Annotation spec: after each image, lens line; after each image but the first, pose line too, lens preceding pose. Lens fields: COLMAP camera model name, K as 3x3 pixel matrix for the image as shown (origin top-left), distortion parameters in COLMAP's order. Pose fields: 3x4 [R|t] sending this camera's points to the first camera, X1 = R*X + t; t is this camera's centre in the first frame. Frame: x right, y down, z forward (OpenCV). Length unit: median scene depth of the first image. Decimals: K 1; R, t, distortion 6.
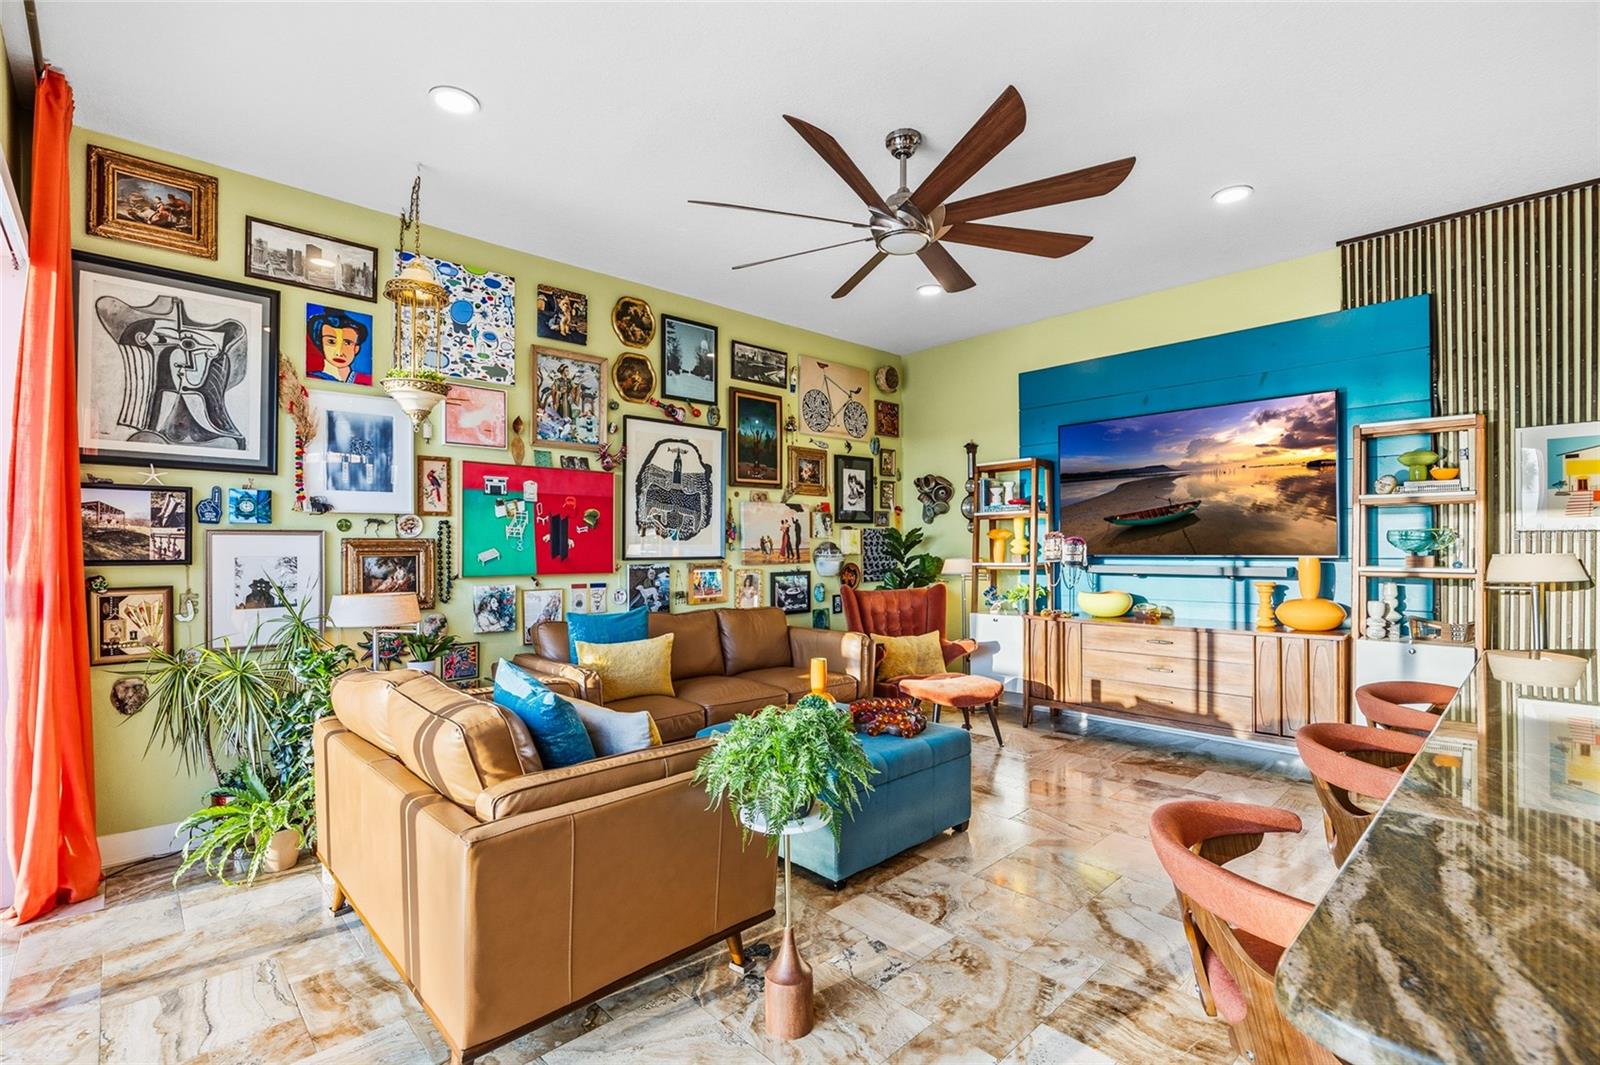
lens RADIAL K [[729.5, 0, 808.1], [0, 729.5, 548.0], [0, 0, 1]] dist [-0.005114, -0.003722]
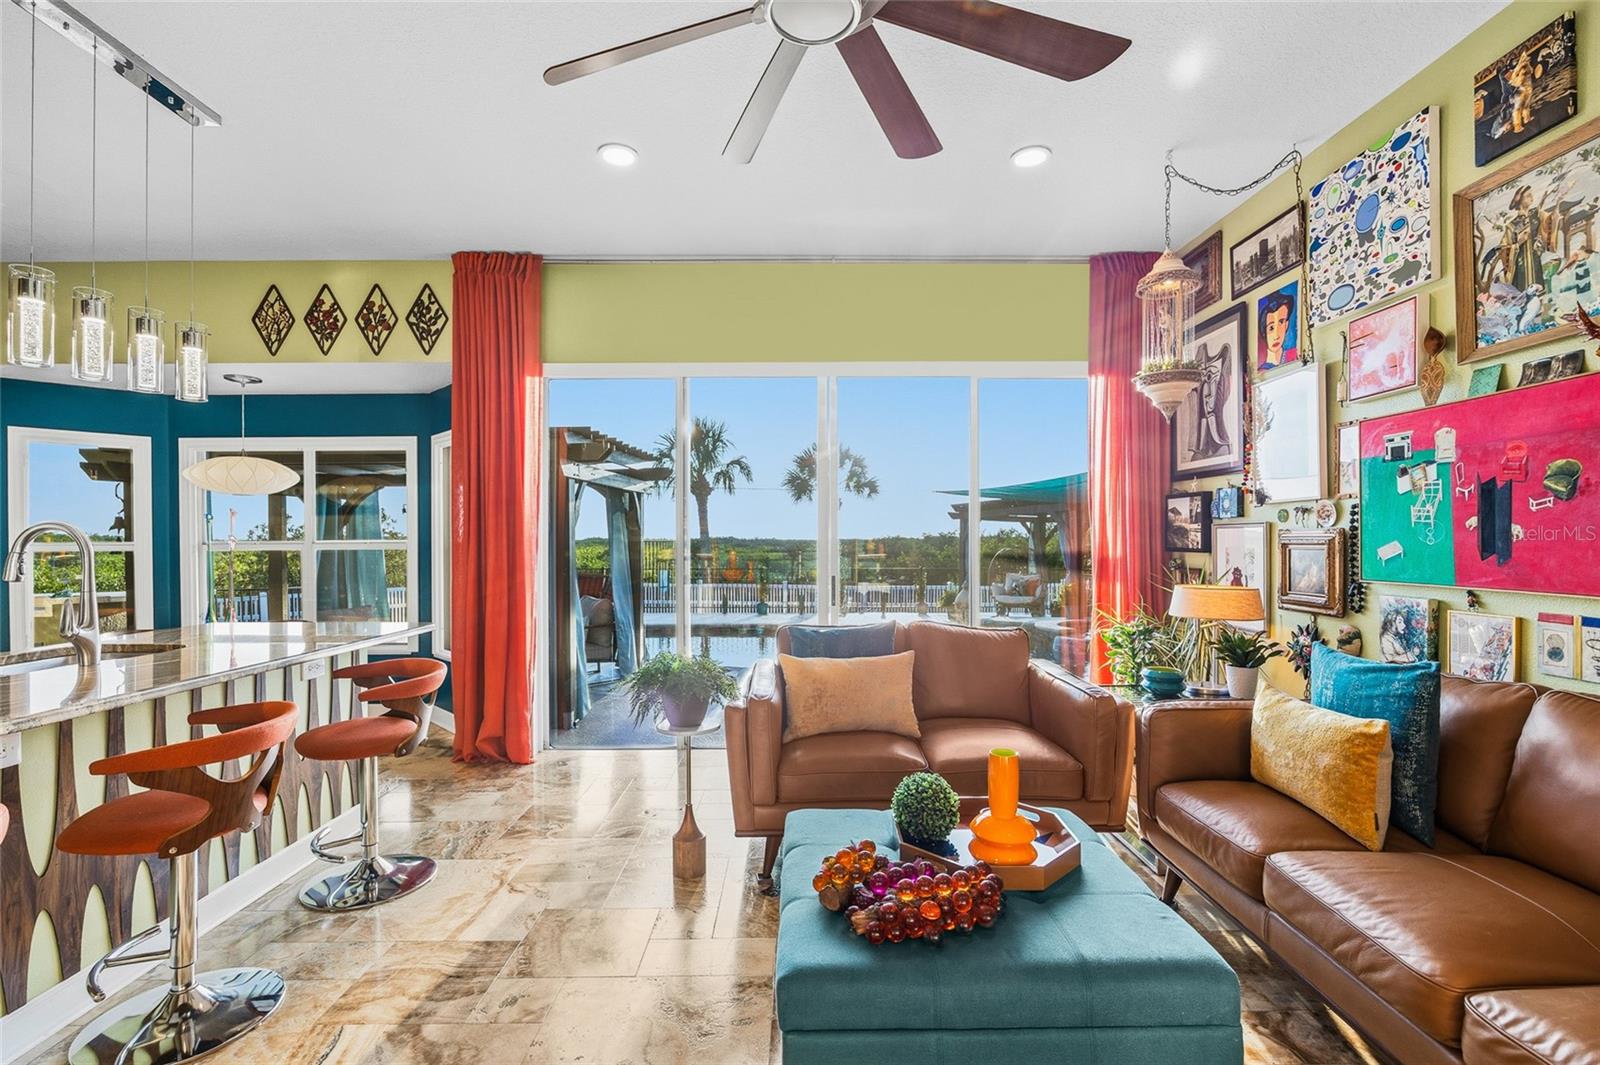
lens RADIAL K [[729.5, 0, 807.7], [0, 729.5, 546.4], [0, 0, 1]] dist [-0.005114, -0.003722]
pose [[-0.684177, 0.013255, -0.729196, 0.394463], [0.006747, 0.999907, 0.011846, -0.005515], [0.729285, 0.003185, -0.684203, 0.986696]]
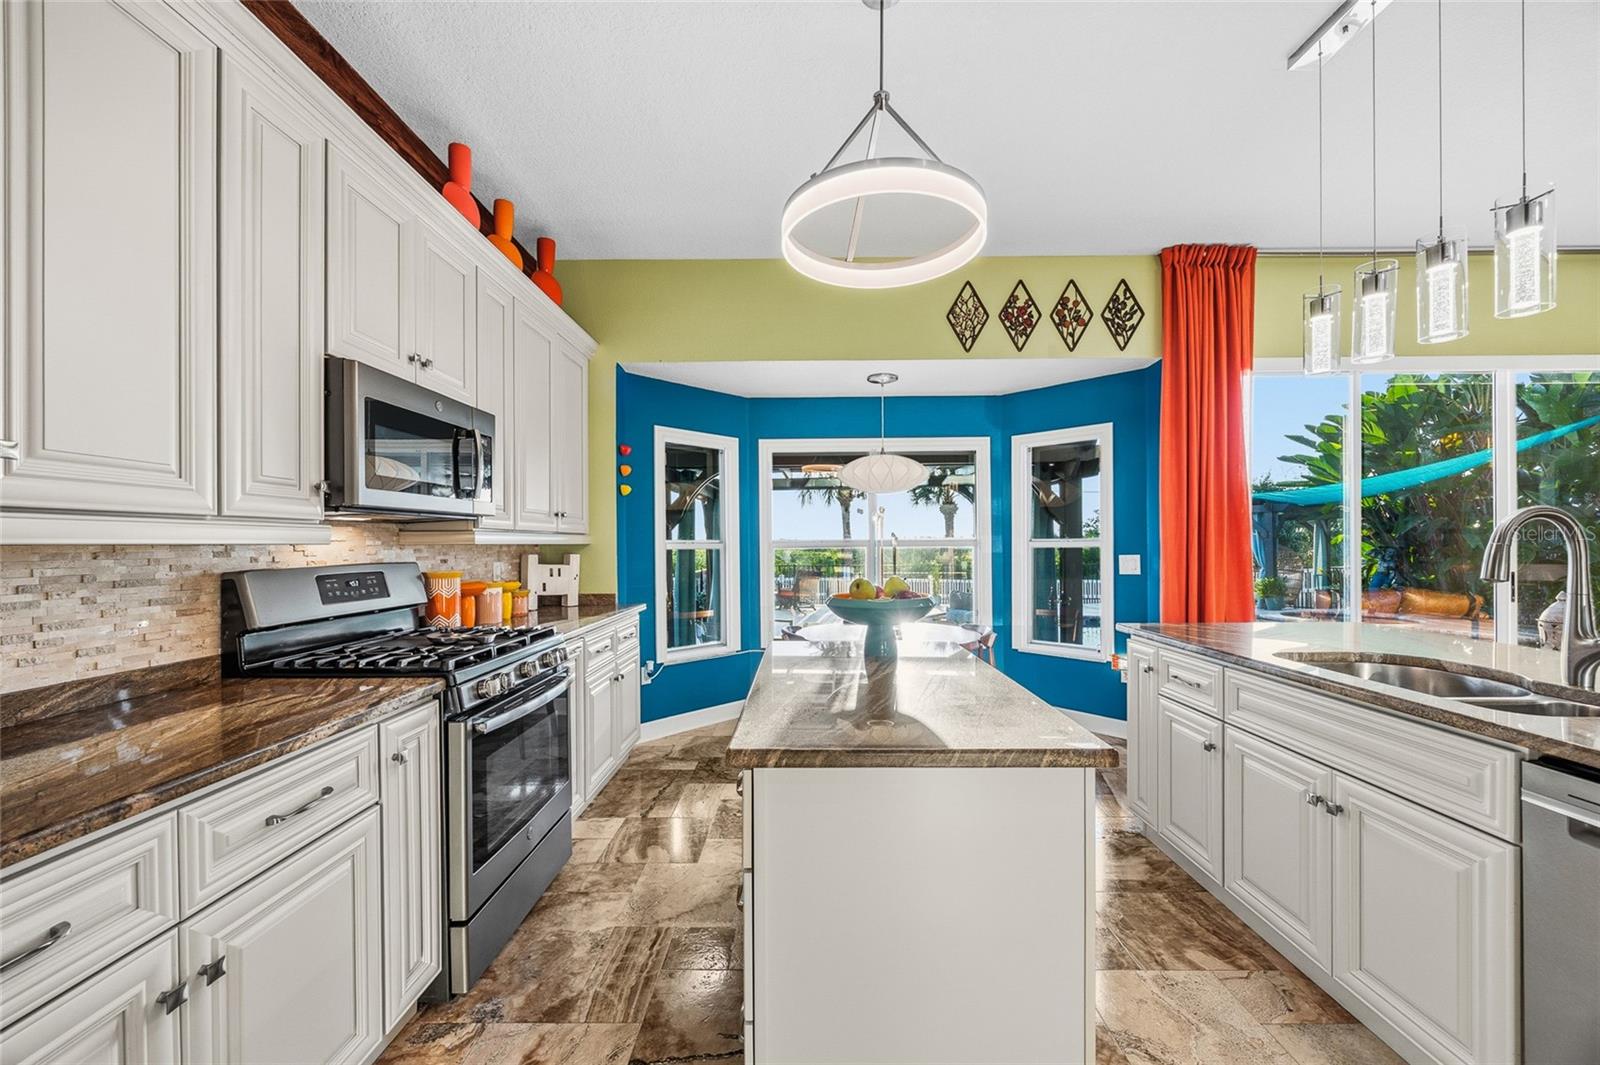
lens RADIAL K [[620.4, 0, 804.6], [0, 620.4, 539.6], [0, 0, 1]] dist [0.002649, -0.000157]
pose [[-0.700161, 0.006466, -0.713956, 0.941238], [0.008875, 0.999961, 0.000354, -0.006127], [0.713930, -0.006089, -0.700190, 0.187432]]
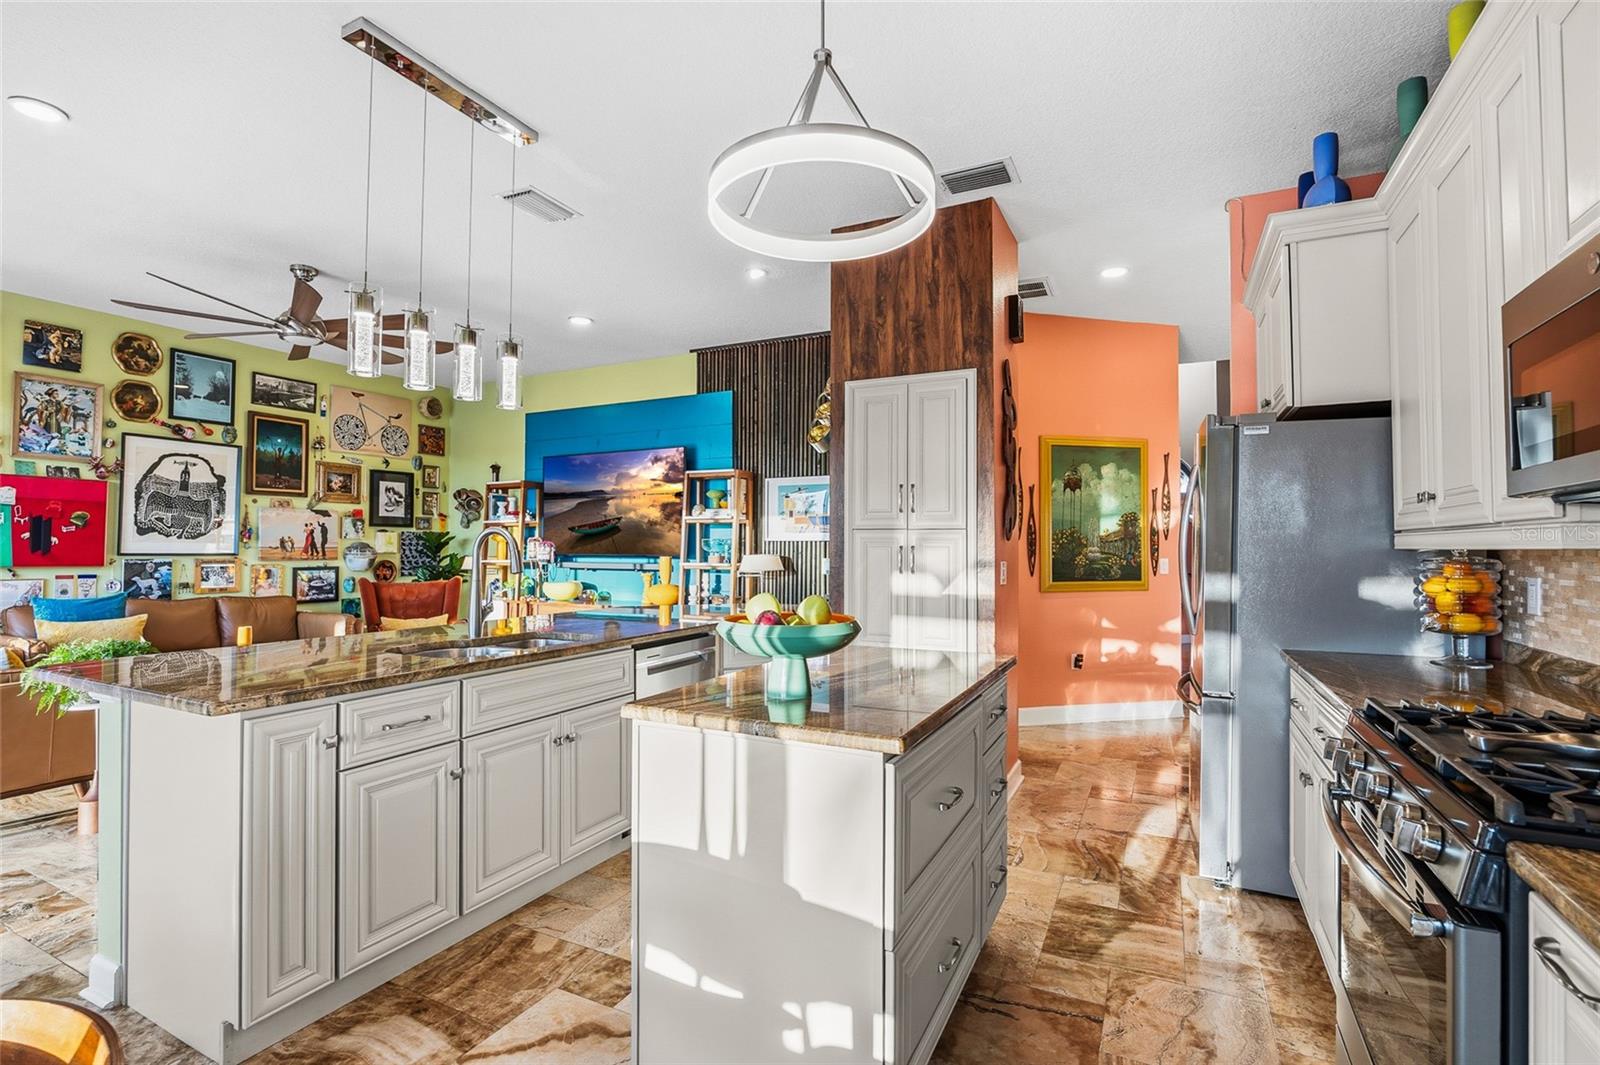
lens RADIAL K [[738.0, 0, 803.1], [0, 738.0, 534.8], [0, 0, 1]] dist [-0.018649, 0.001856]
pose [[0.941937, 0.016769, 0.335372, 0.421605], [-0.009799, 0.999700, -0.022464, -0.001005], [-0.335648, 0.017874, 0.941818, -0.509393]]
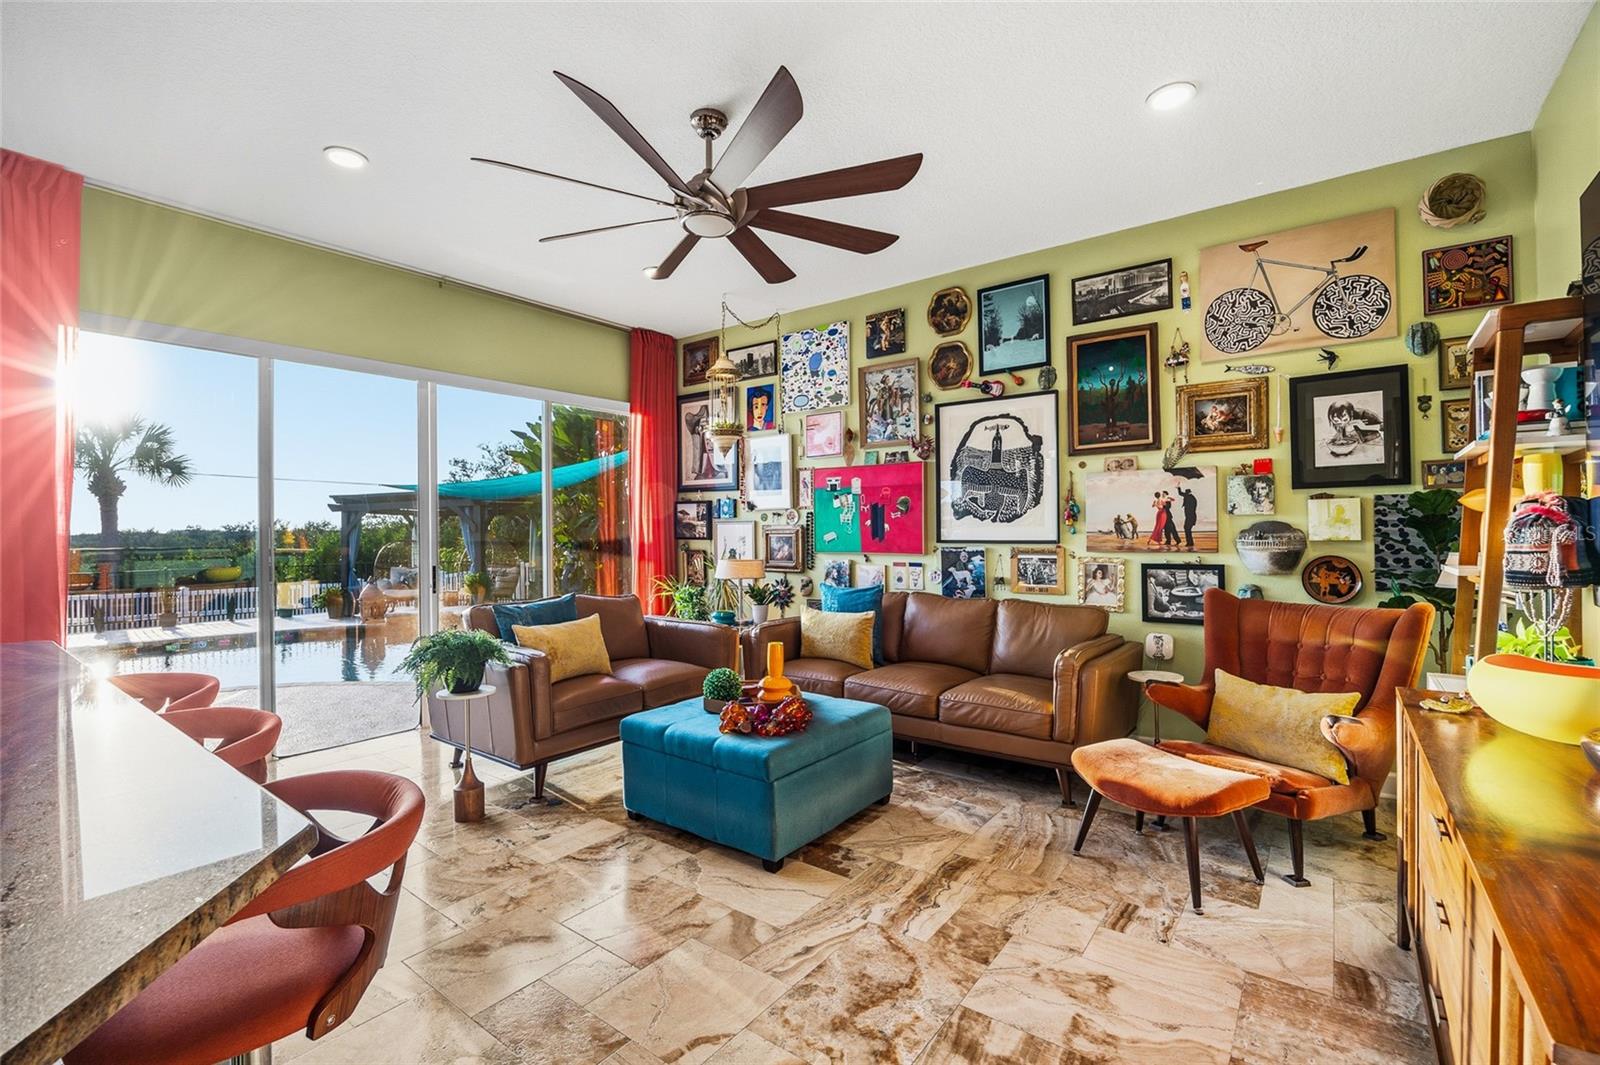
lens RADIAL K [[729.5, 0, 799.3], [0, 729.5, 513.6], [0, 0, 1]] dist [-0.005114, -0.003722]
pose [[0.139944, -0.016687, -0.990019, 0.812954], [0.008677, 0.999840, -0.015625, -0.011098], [0.990121, -0.006404, 0.140067, 0.699968]]
